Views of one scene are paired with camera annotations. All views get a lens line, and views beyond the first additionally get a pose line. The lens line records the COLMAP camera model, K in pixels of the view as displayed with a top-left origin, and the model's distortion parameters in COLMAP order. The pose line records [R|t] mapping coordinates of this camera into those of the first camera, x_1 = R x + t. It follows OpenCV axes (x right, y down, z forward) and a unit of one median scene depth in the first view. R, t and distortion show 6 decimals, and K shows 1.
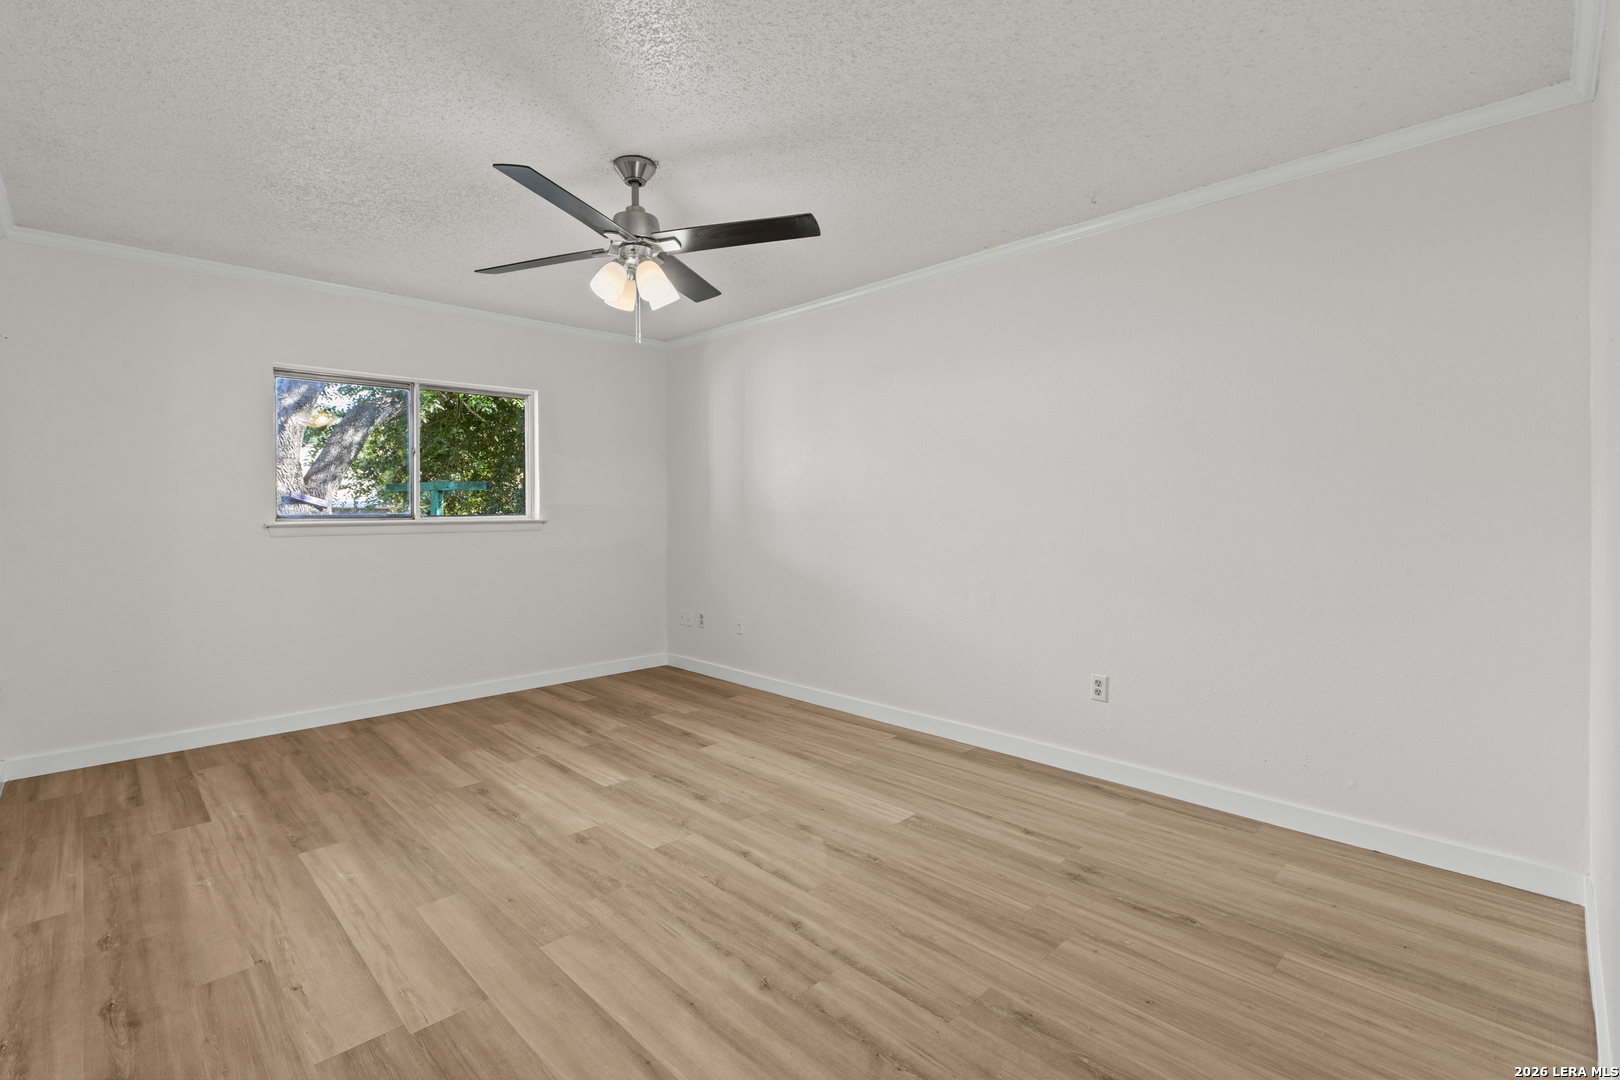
lens RADIAL K [[722.7, 0, 807.7], [0, 722.7, 528.9], [0, 0, 1]] dist [-0.000426, -0.000468]
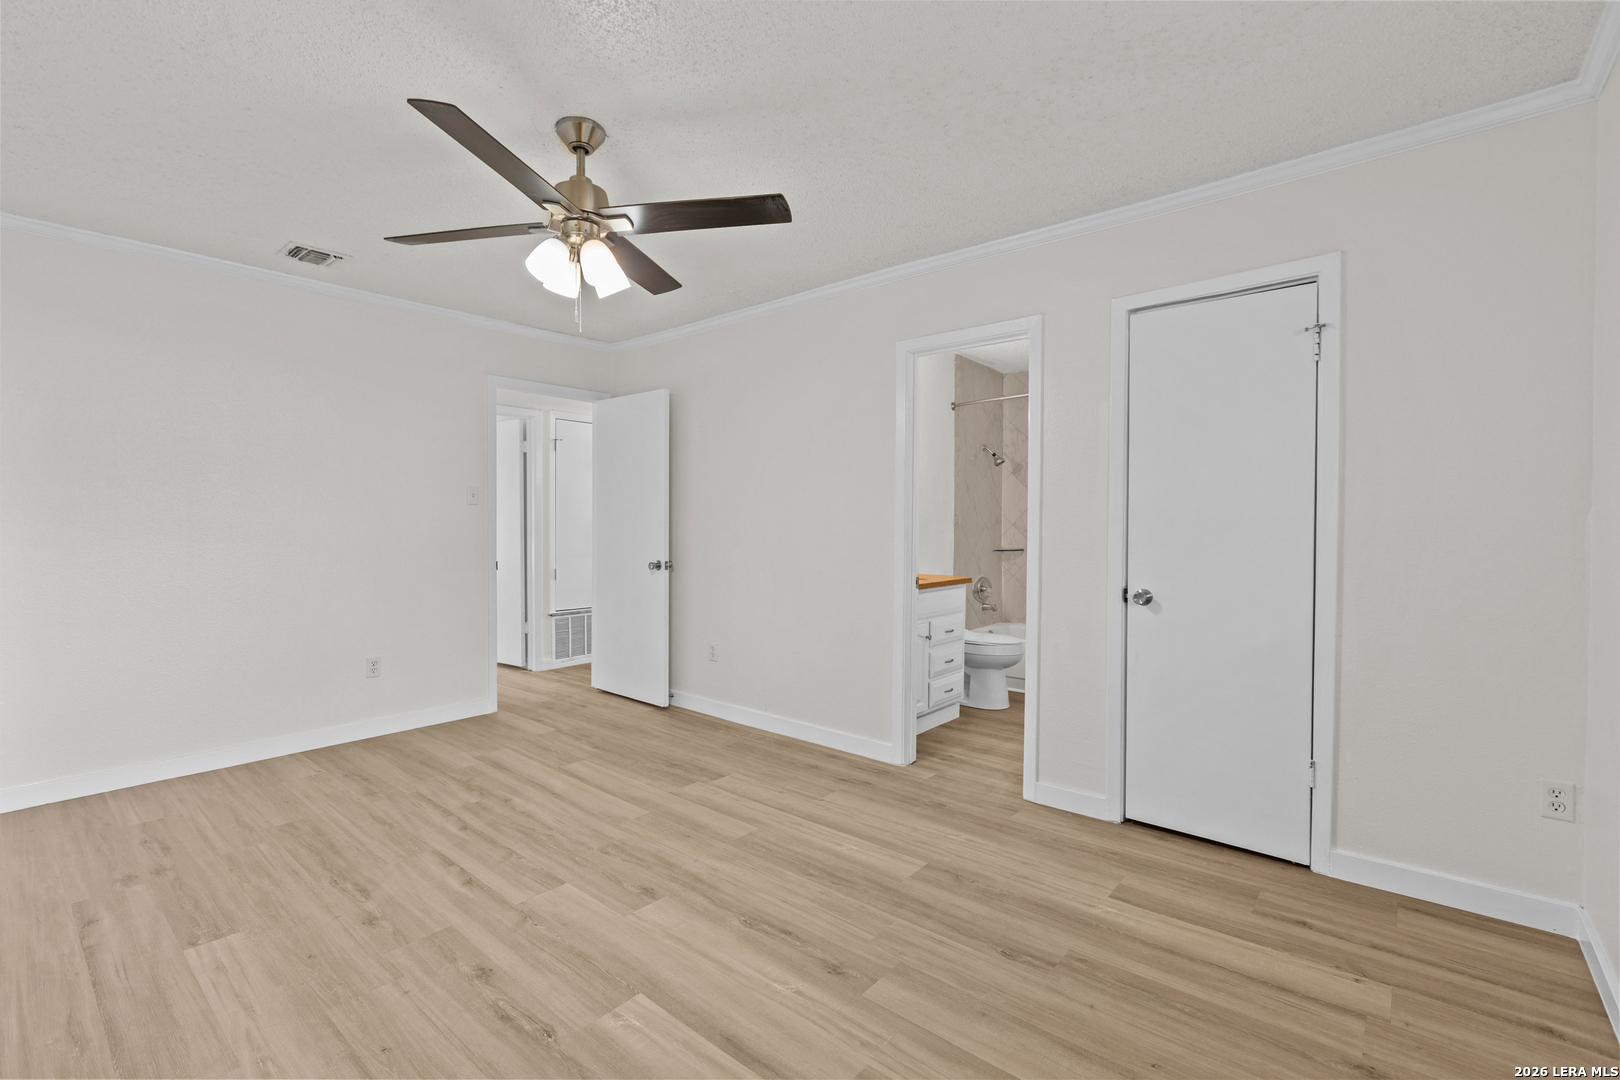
lens RADIAL K [[722.7, 0, 807.7], [0, 722.7, 528.9], [0, 0, 1]] dist [-0.000426, -0.000468]
pose [[-0.997545, 0.002401, -0.069991, -0.488764], [-0.000296, 0.999259, 0.038500, -0.055932], [0.070032, 0.038426, -0.996804, 2.053401]]
